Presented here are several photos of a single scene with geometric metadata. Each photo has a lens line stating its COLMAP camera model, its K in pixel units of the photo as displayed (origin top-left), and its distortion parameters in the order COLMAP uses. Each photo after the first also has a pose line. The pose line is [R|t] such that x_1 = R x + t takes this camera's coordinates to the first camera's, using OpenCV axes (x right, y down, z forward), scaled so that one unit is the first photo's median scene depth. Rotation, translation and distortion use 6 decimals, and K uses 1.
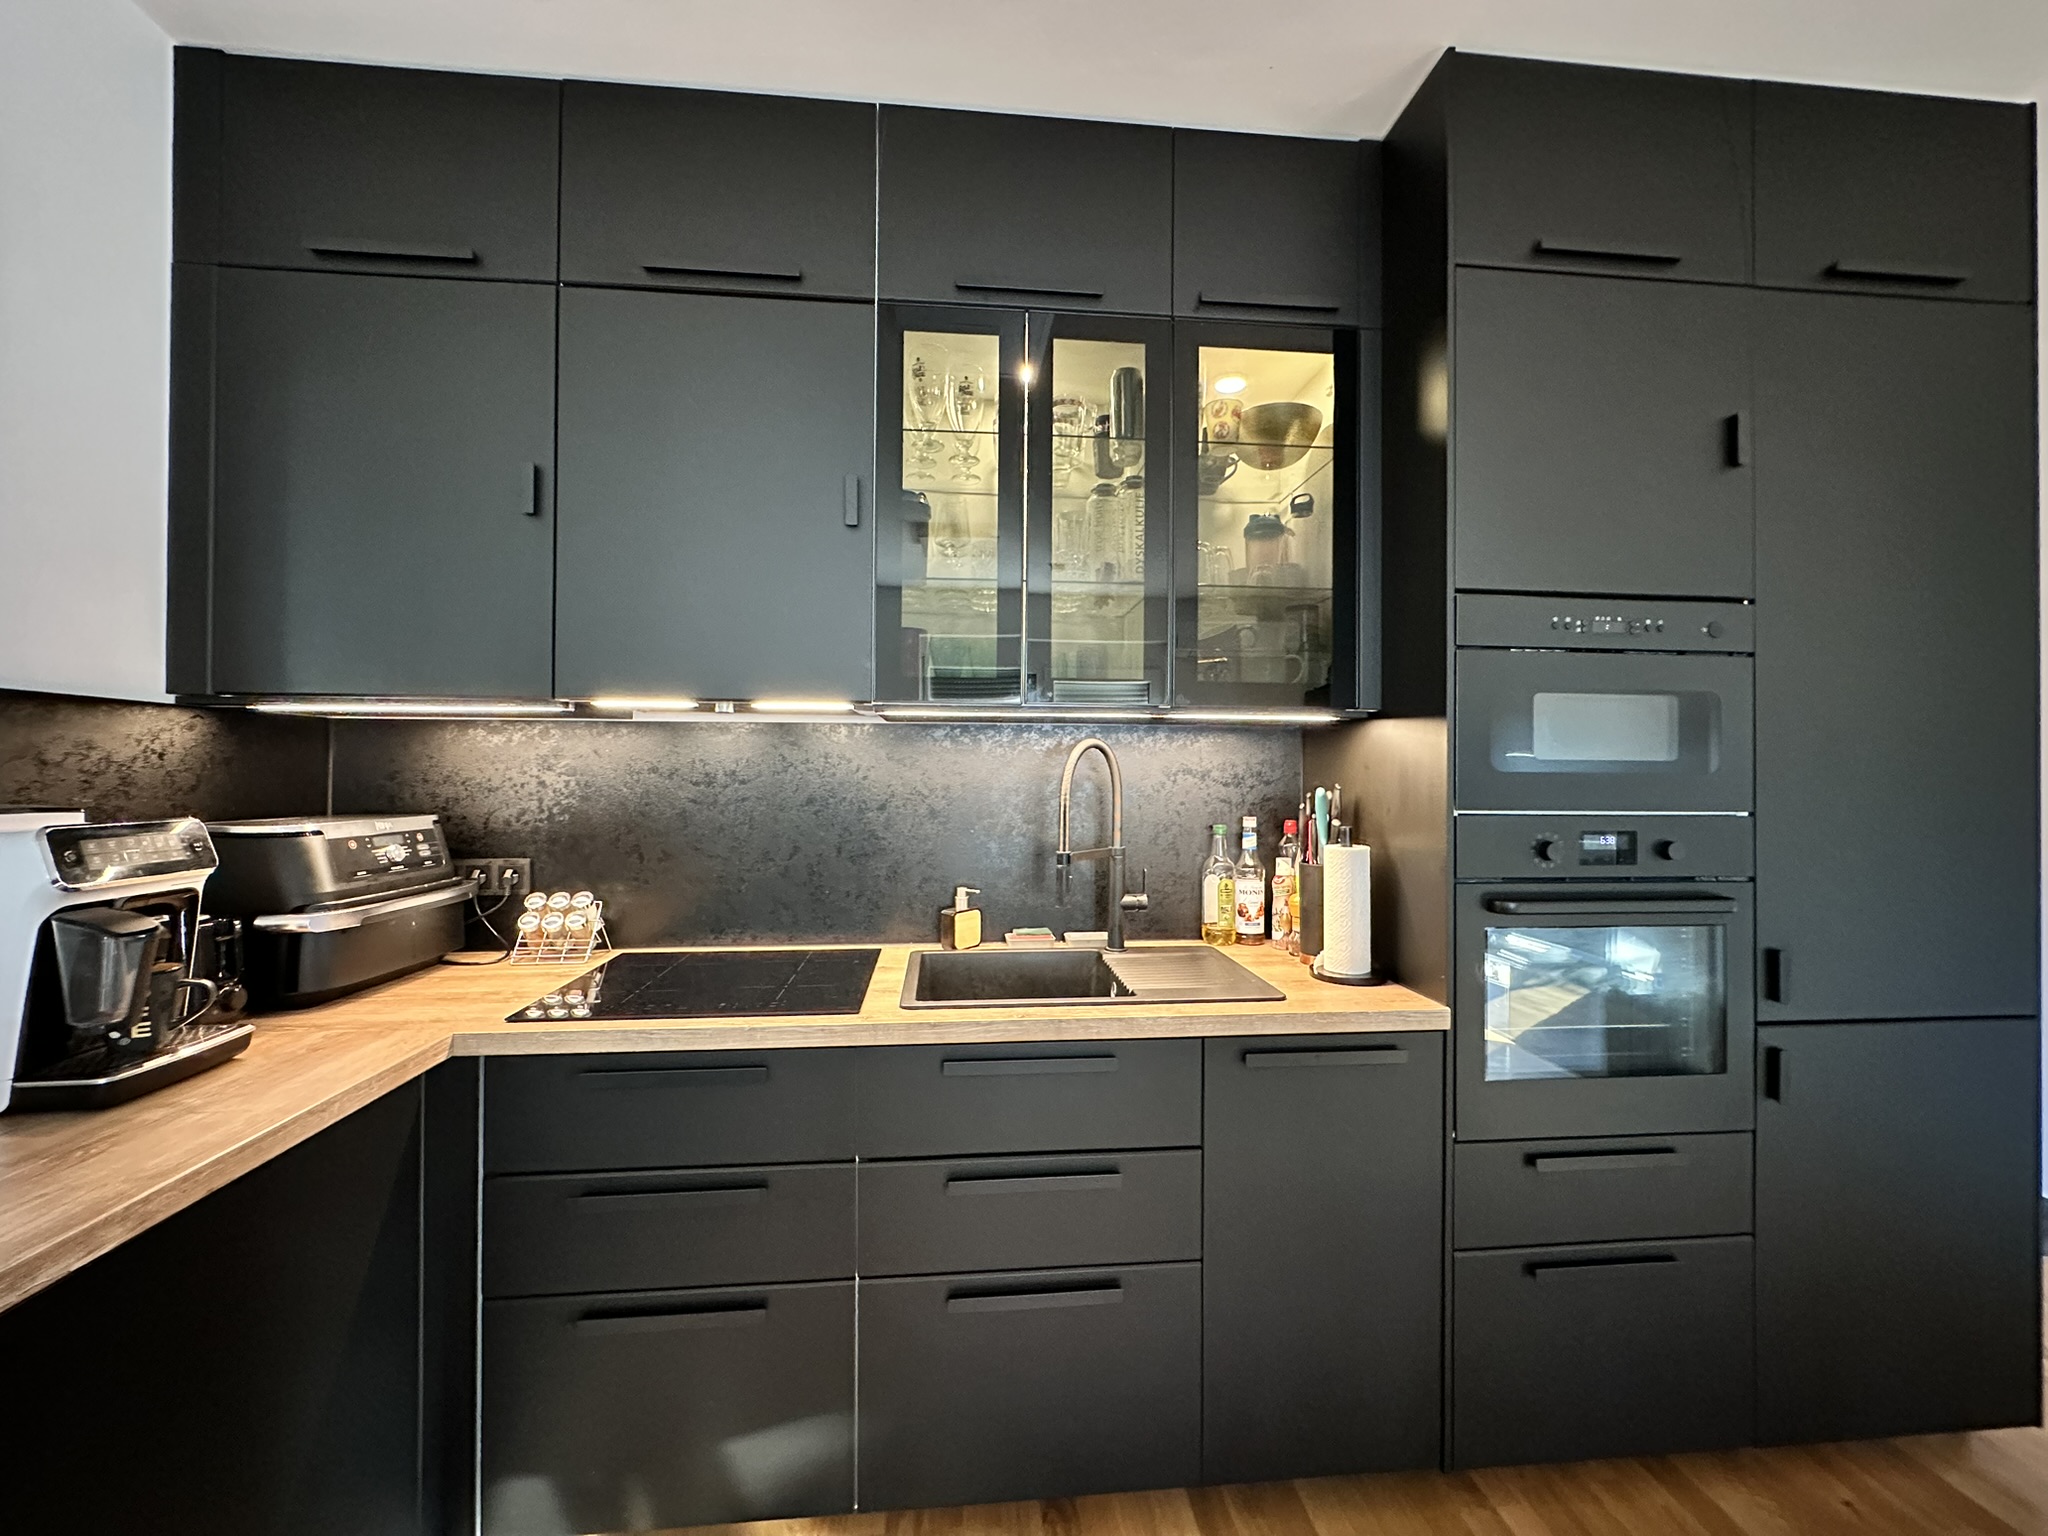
lens RADIAL K [[816.4, 0, 1023.9], [0, 816.4, 765.2], [0, 0, 1]] dist [-0.006257, 0.002995]
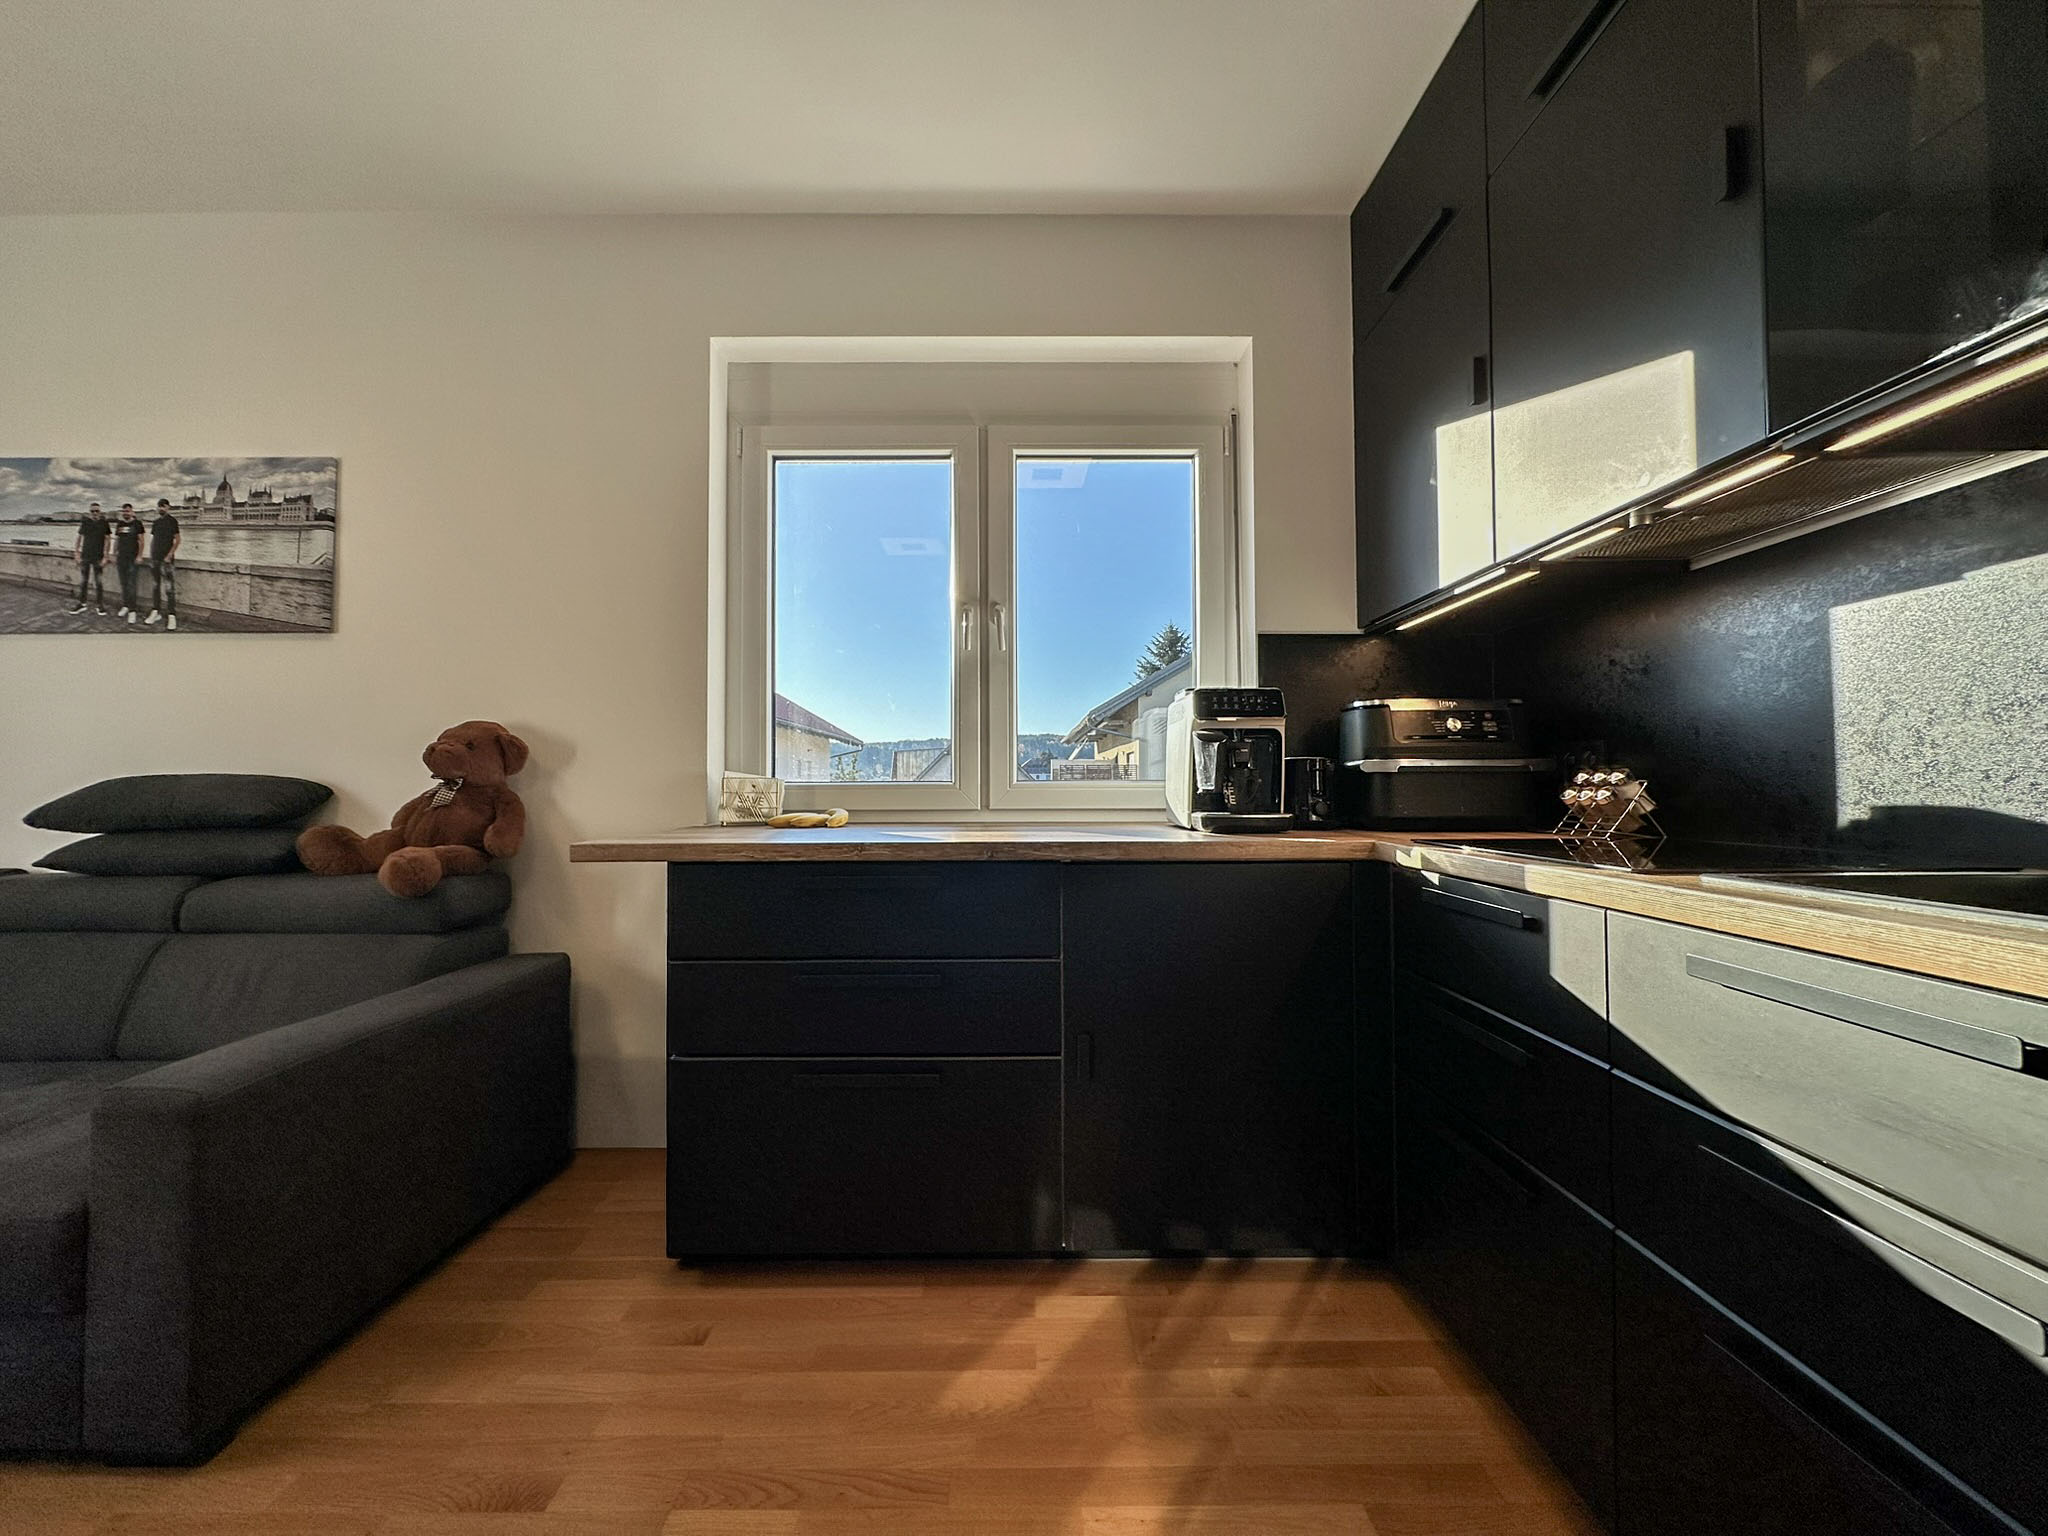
lens RADIAL K [[816.4, 0, 1023.9], [0, 816.4, 765.2], [0, 0, 1]] dist [-0.006257, 0.002995]
pose [[-0.090633, -0.028471, -0.995477, 0.499791], [0.013288, 0.999468, -0.029795, 0.190181], [0.995796, -0.015928, -0.090207, 0.446333]]
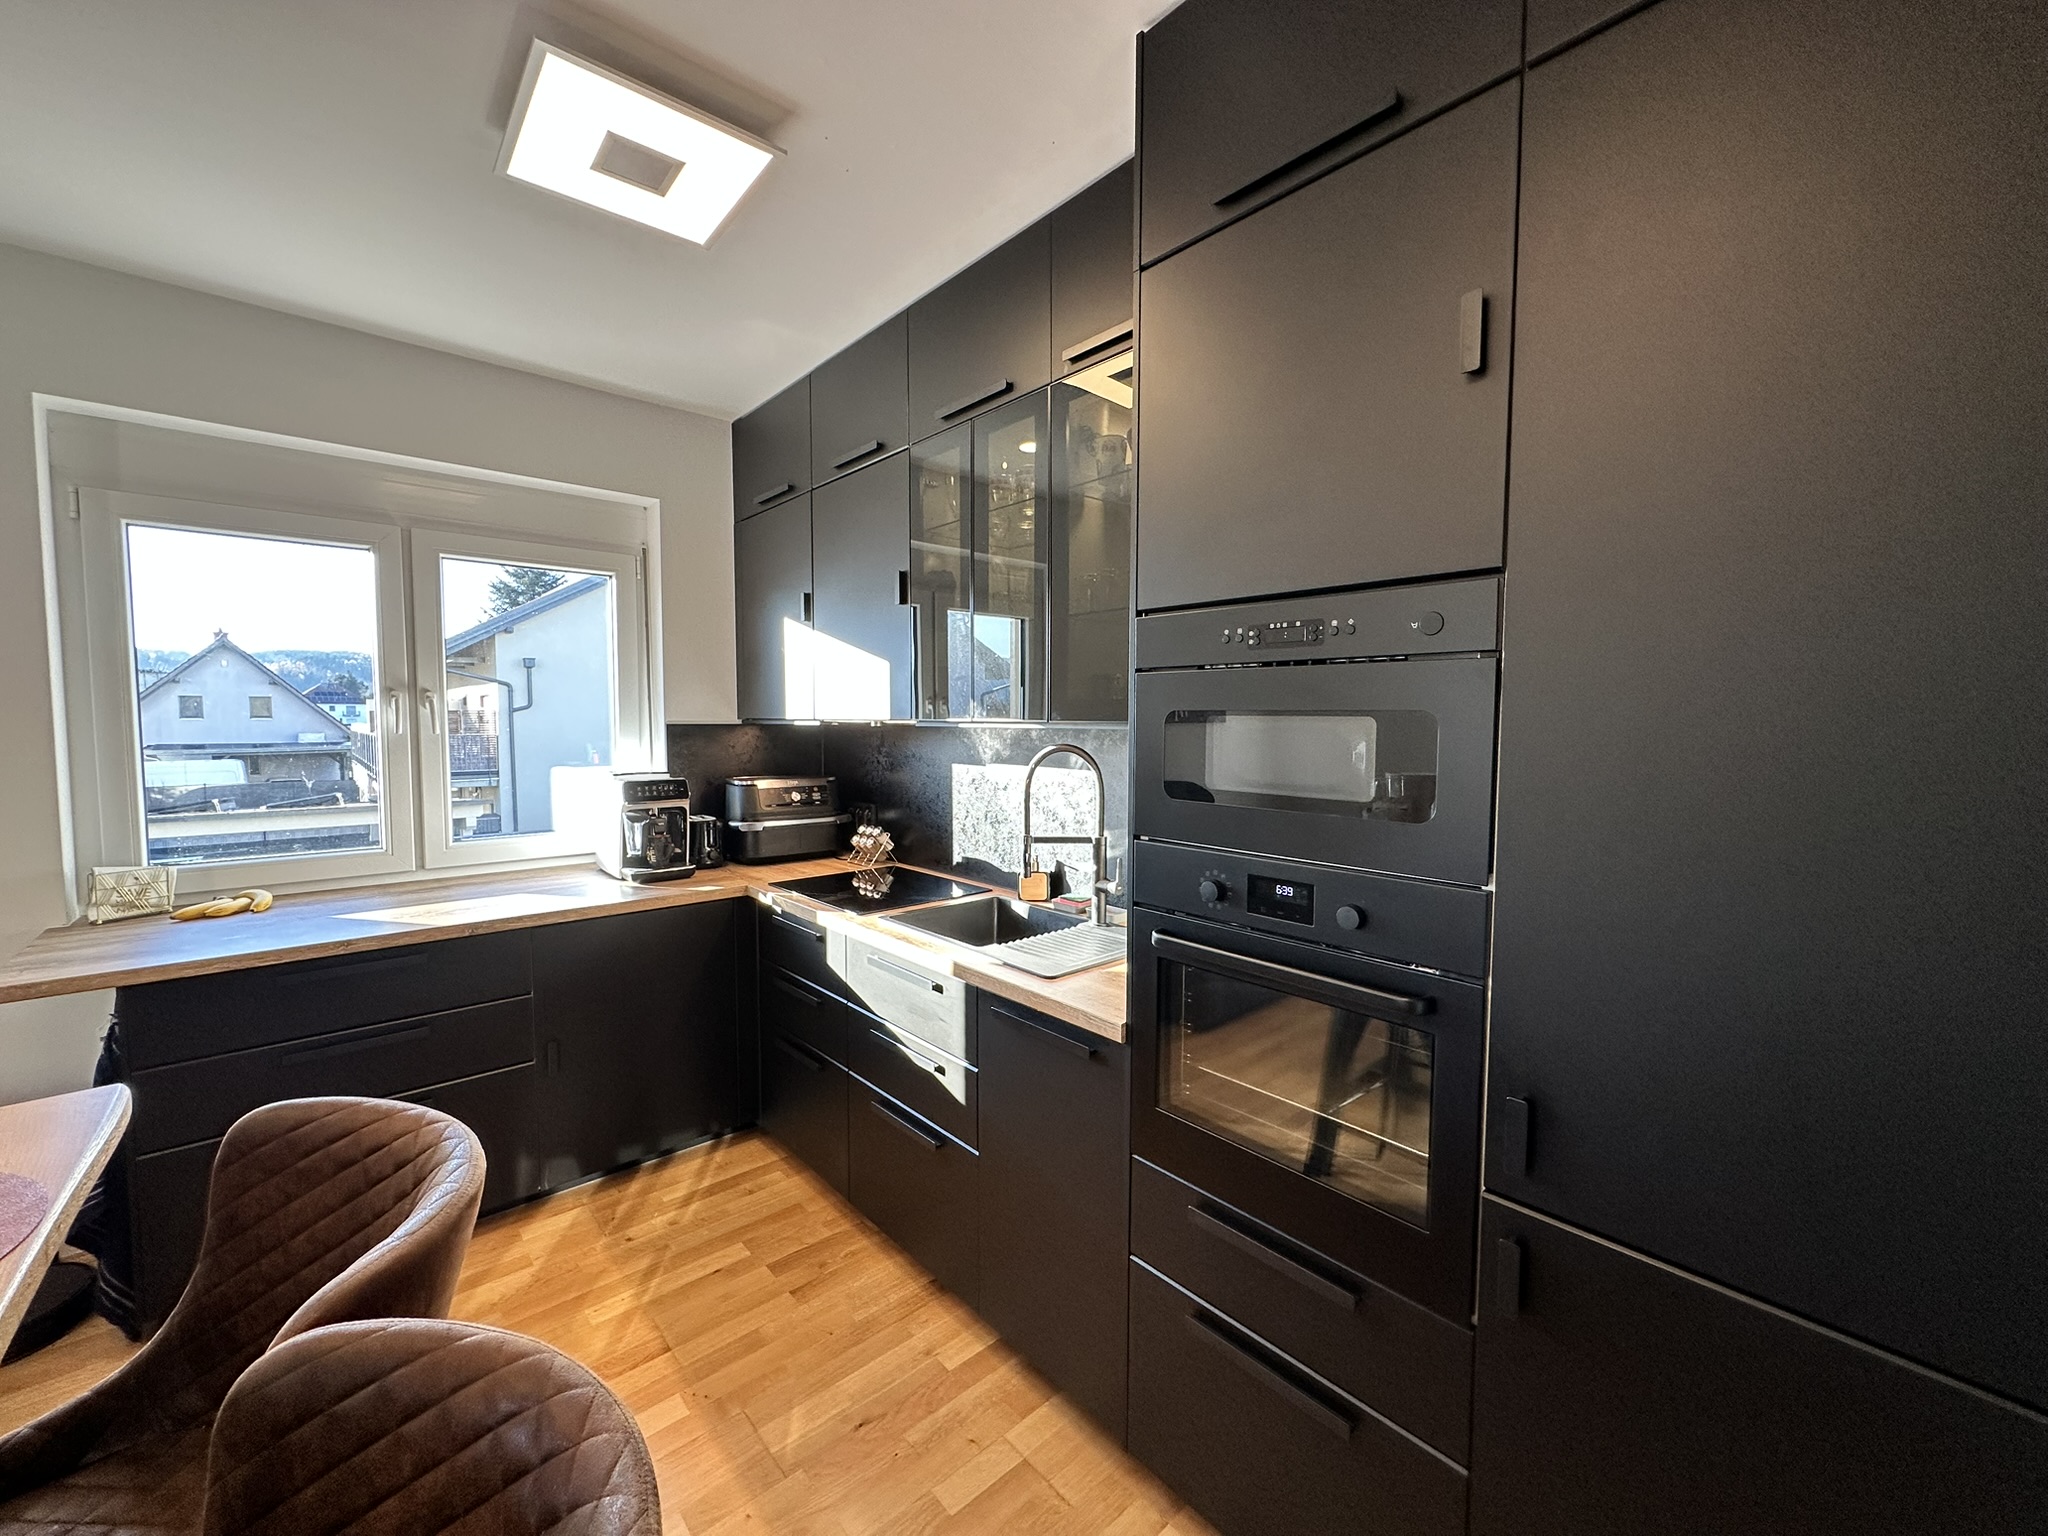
lens RADIAL K [[816.4, 0, 1023.9], [0, 816.4, 765.2], [0, 0, 1]] dist [-0.006257, 0.002995]
pose [[0.590117, 0.043207, -0.806161, 1.130223], [0.008187, 0.998195, 0.059493, -0.081436], [0.807277, -0.041708, 0.588698, 0.267787]]
